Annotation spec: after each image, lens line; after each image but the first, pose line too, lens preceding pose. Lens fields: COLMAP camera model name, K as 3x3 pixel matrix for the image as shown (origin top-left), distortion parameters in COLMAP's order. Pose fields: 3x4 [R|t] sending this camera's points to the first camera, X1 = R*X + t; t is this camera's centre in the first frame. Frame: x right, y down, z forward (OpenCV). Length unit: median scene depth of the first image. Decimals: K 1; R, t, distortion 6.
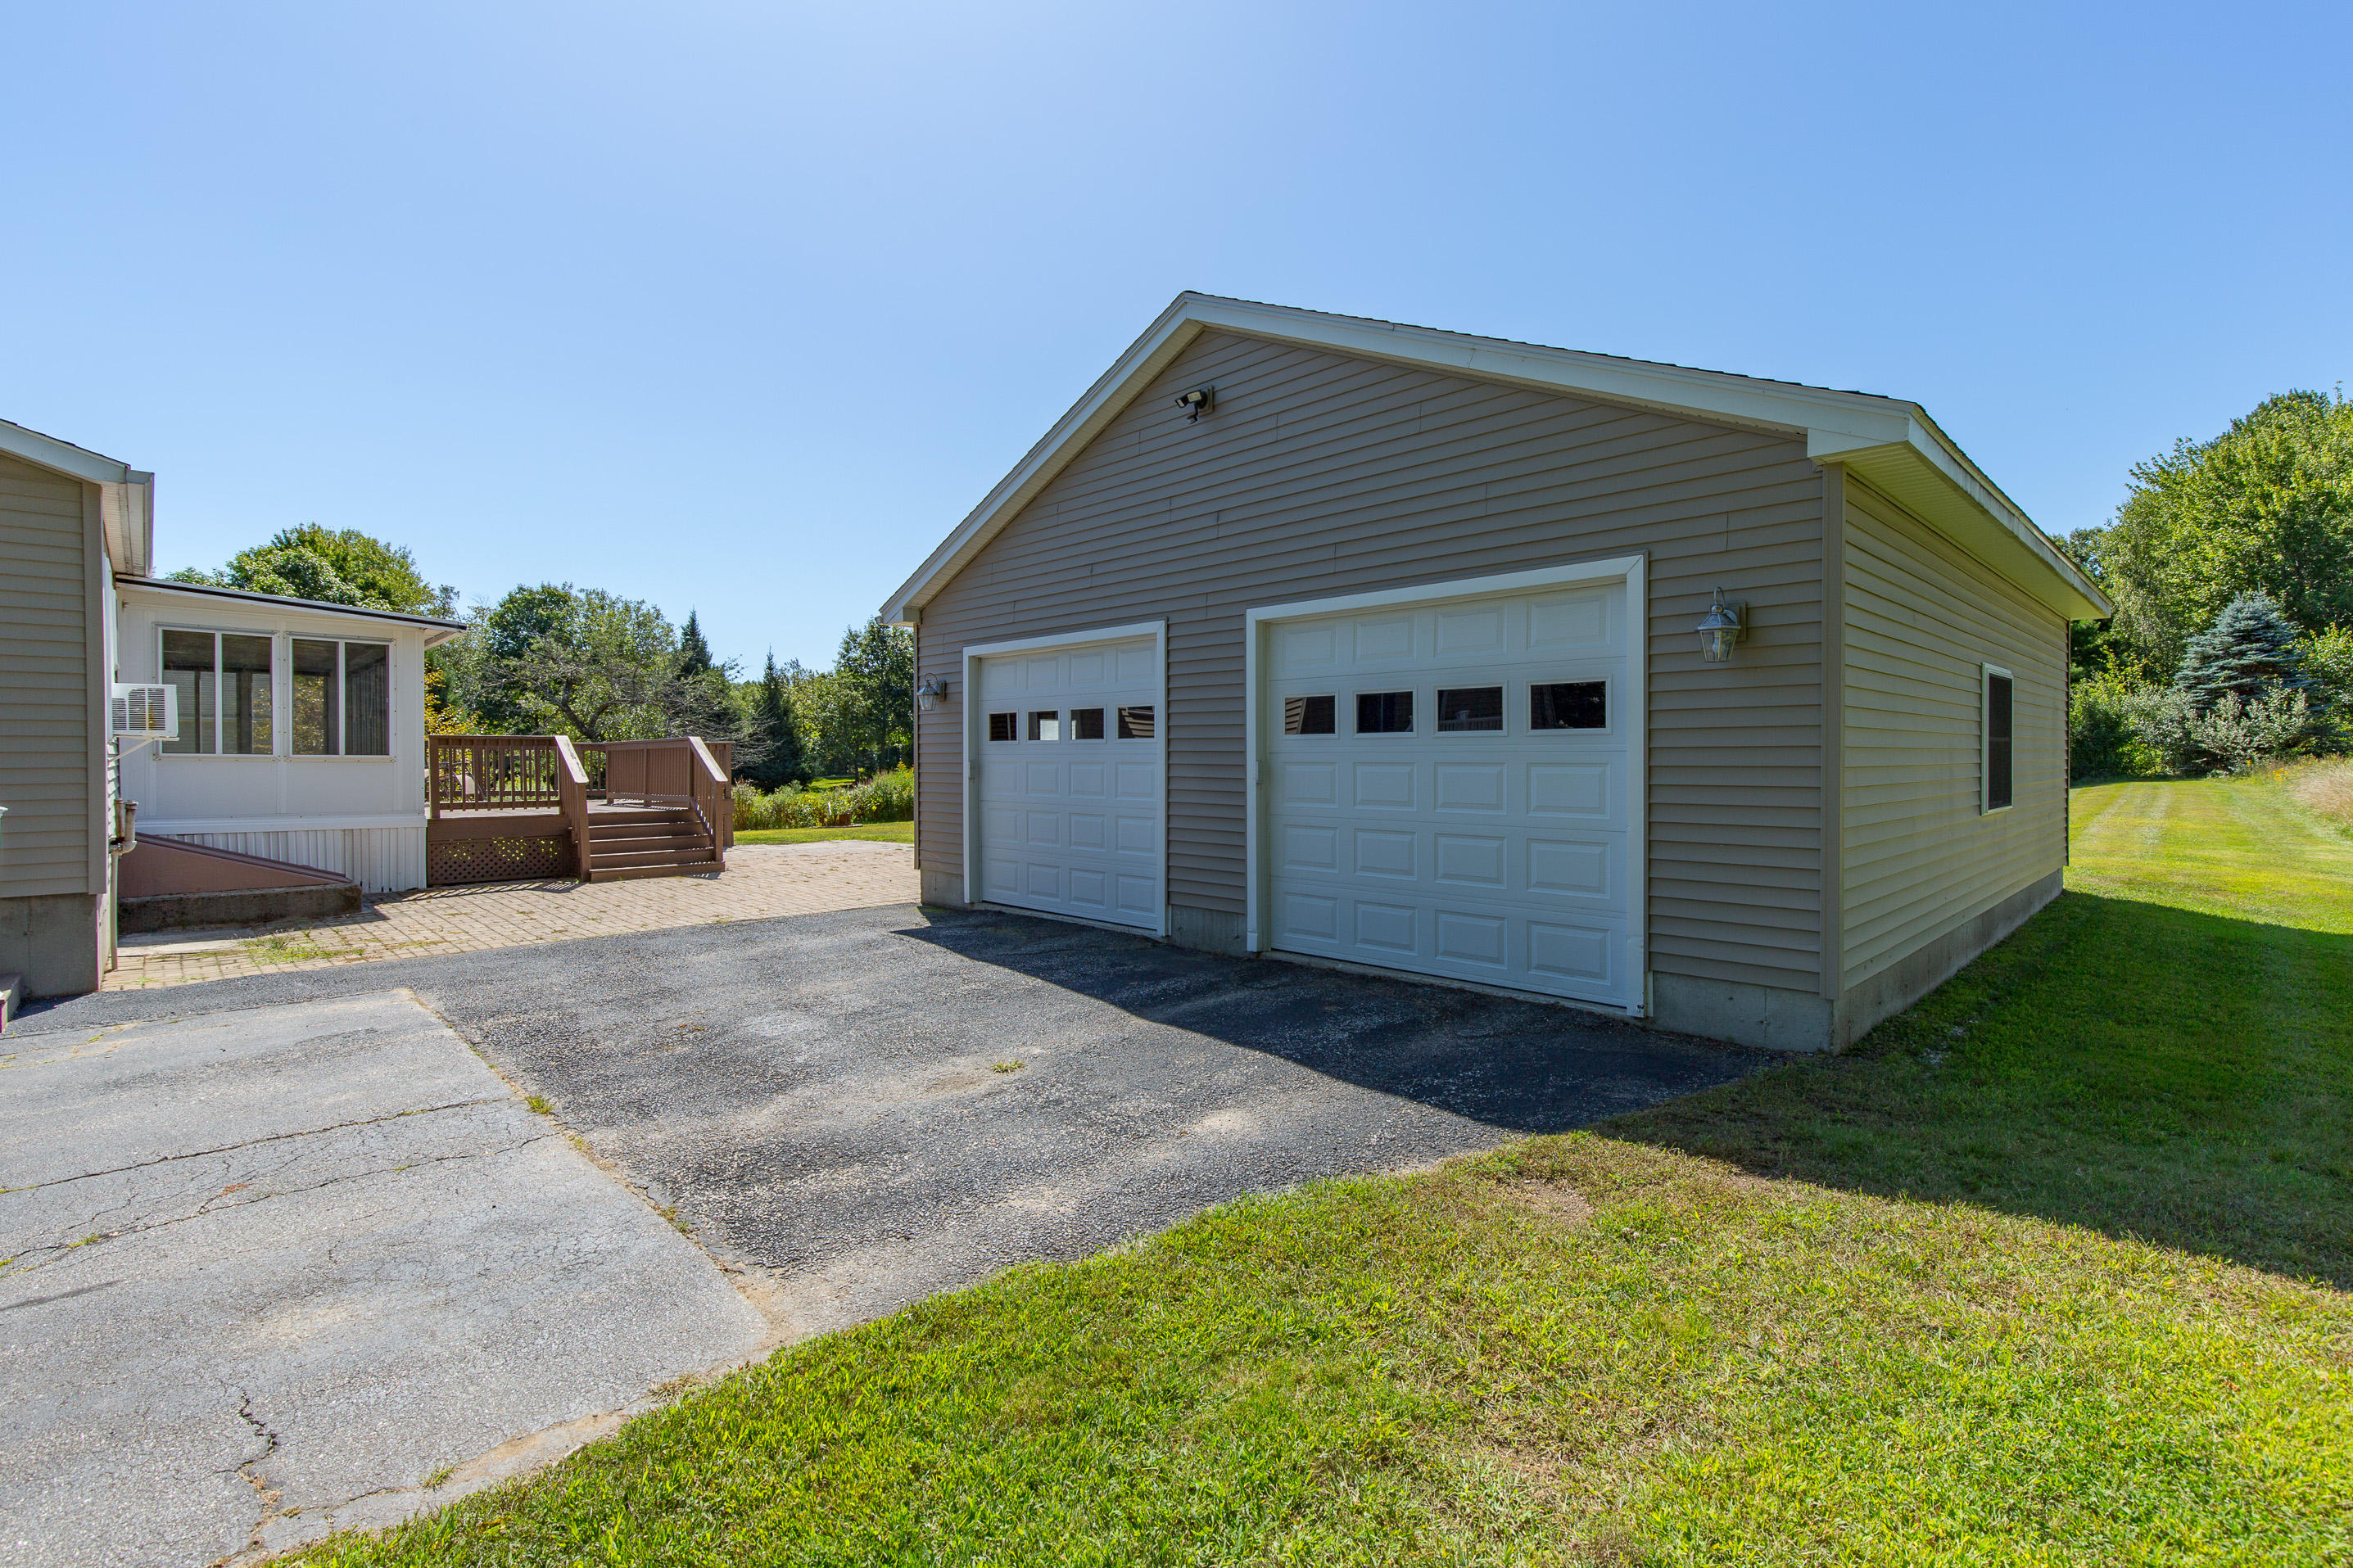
lens RADIAL K [[1055.3, 0, 1173.6], [0, 1055.3, 758.7], [0, 0, 1]] dist [0.003241, 0.000127]
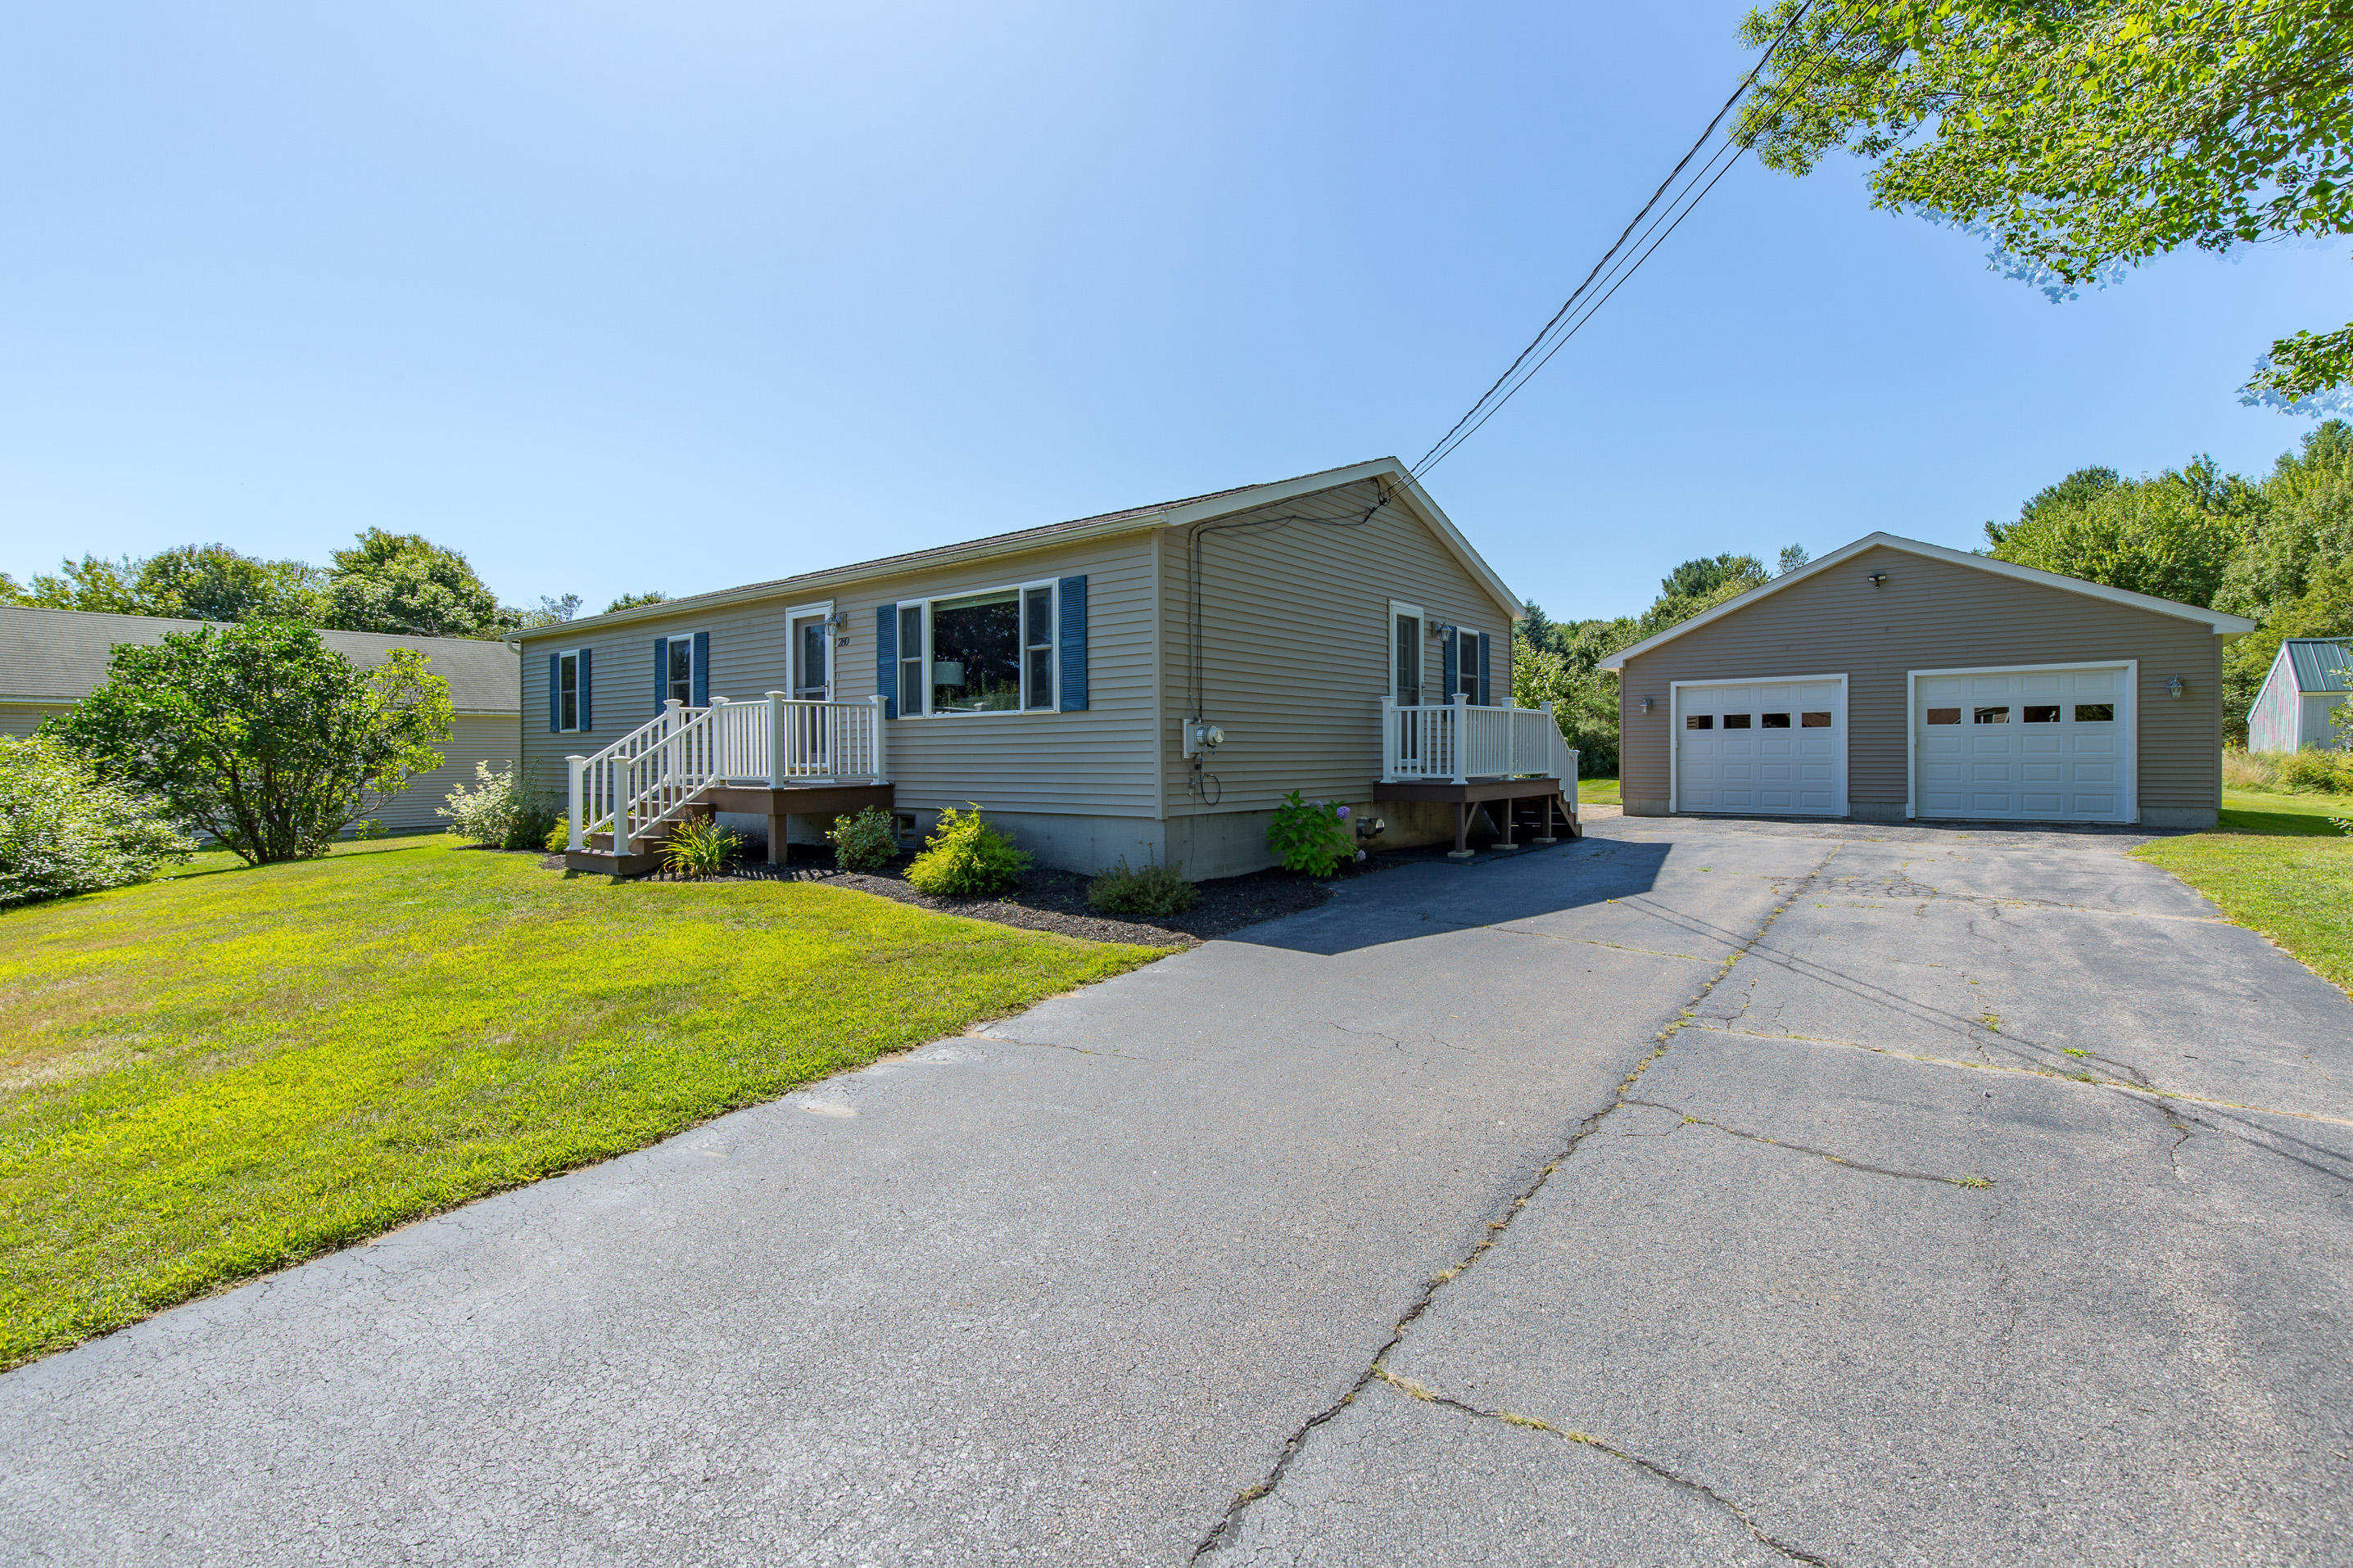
lens RADIAL K [[1055.3, 0, 1173.6], [0, 1055.3, 758.7], [0, 0, 1]] dist [0.003241, 0.000127]
pose [[0.991867, -0.003079, 0.127238, -1.295044], [0.003517, 0.999989, -0.003218, 0.037539], [-0.127227, 0.003639, 0.991867, -0.776771]]
